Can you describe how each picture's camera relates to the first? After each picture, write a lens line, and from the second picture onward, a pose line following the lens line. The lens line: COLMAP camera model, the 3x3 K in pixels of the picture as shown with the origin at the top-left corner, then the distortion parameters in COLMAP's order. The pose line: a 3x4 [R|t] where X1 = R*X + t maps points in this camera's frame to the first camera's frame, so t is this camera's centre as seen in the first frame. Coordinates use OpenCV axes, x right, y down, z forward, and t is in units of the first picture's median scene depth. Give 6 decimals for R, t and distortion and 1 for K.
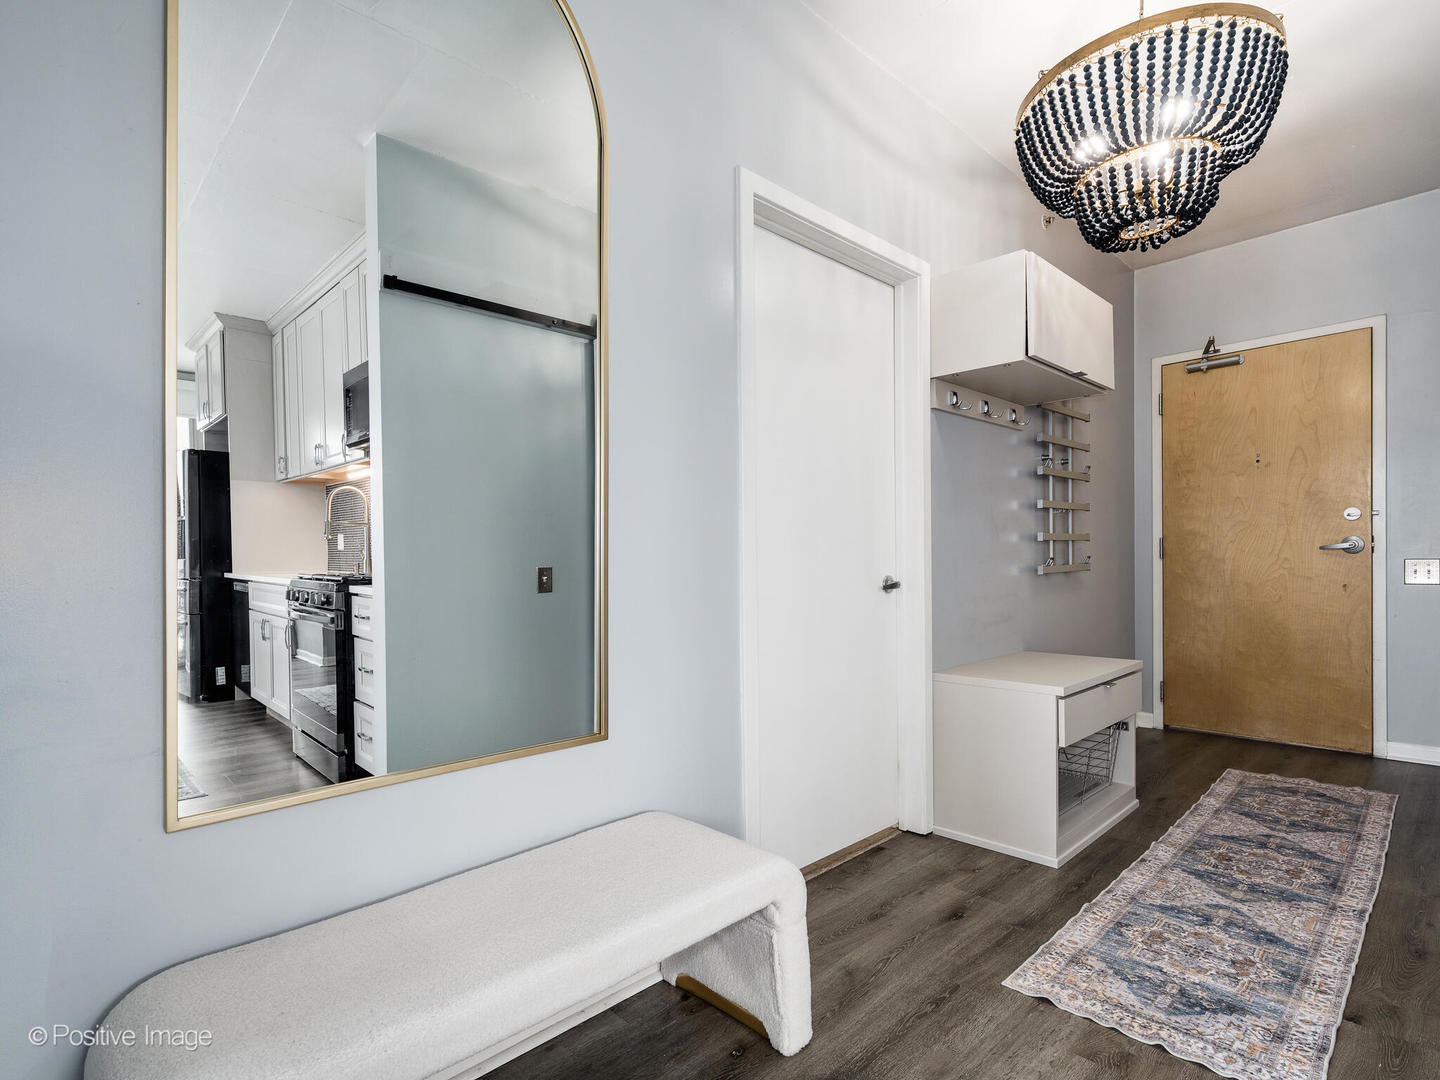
lens RADIAL K [[637.8, 0, 716.4], [0, 637.8, 559.7], [0, 0, 1]] dist [0.001188, 0.000275]
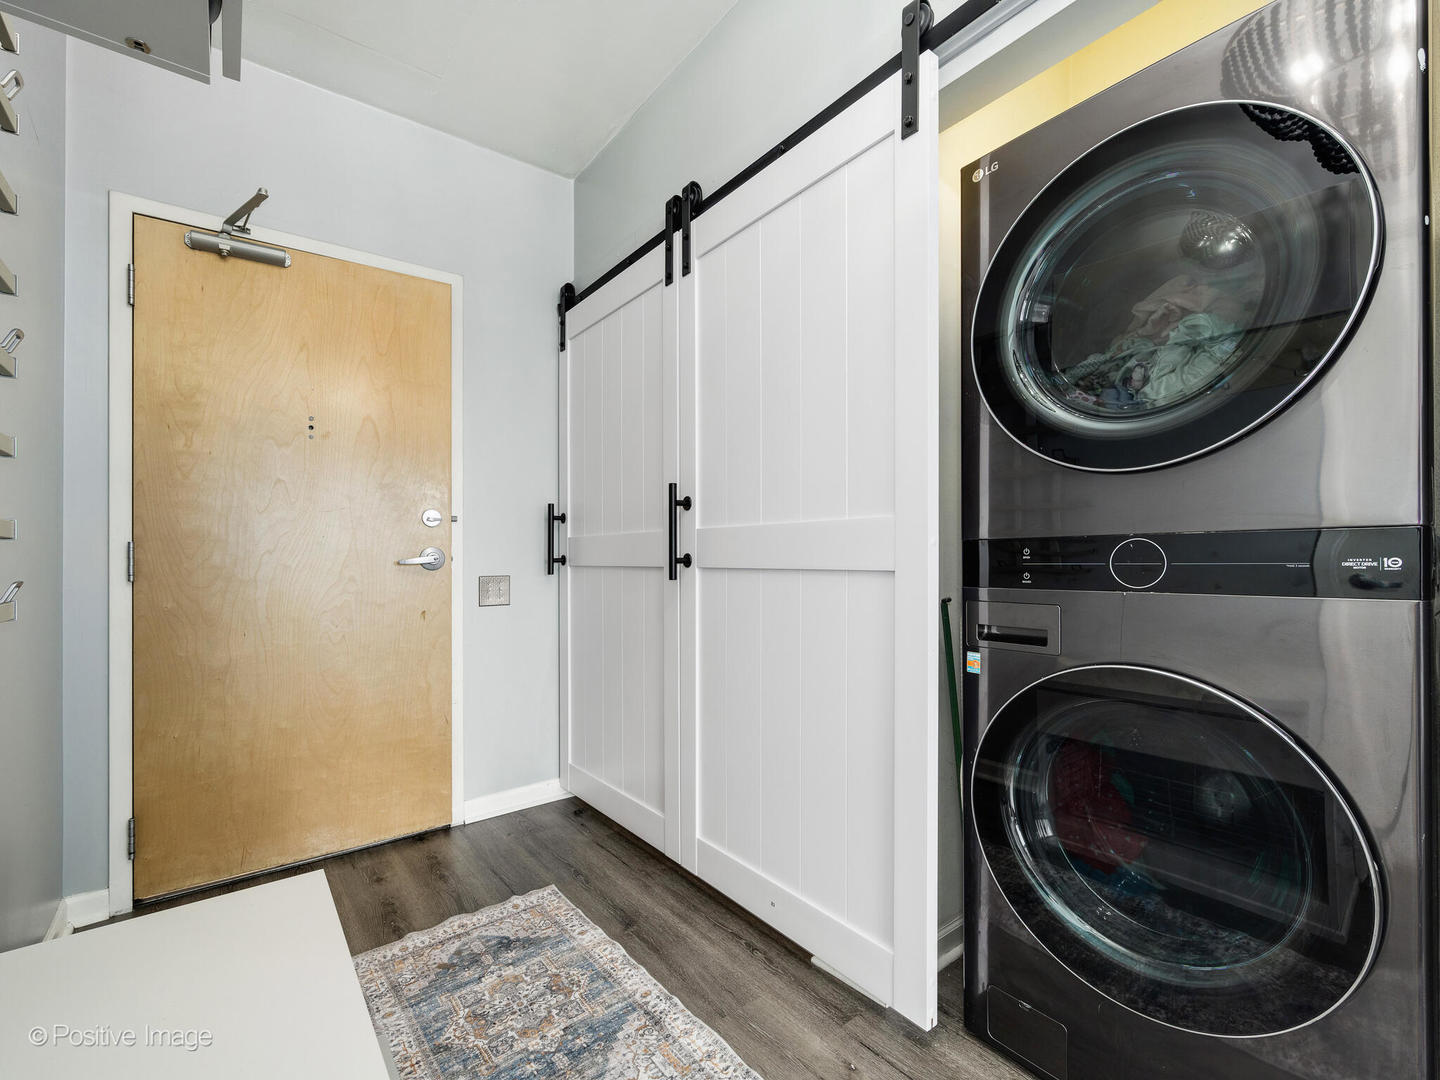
lens RADIAL K [[643.8, 0, 734.1], [0, 643.8, 547.4], [0, 0, 1]] dist [-0.000117, 0.000105]
pose [[0.037880, 0.014499, 0.999177, 0.218149], [0.011096, 0.999827, -0.014929, -0.018874], [-0.999221, 0.011653, 0.037713, 0.554038]]
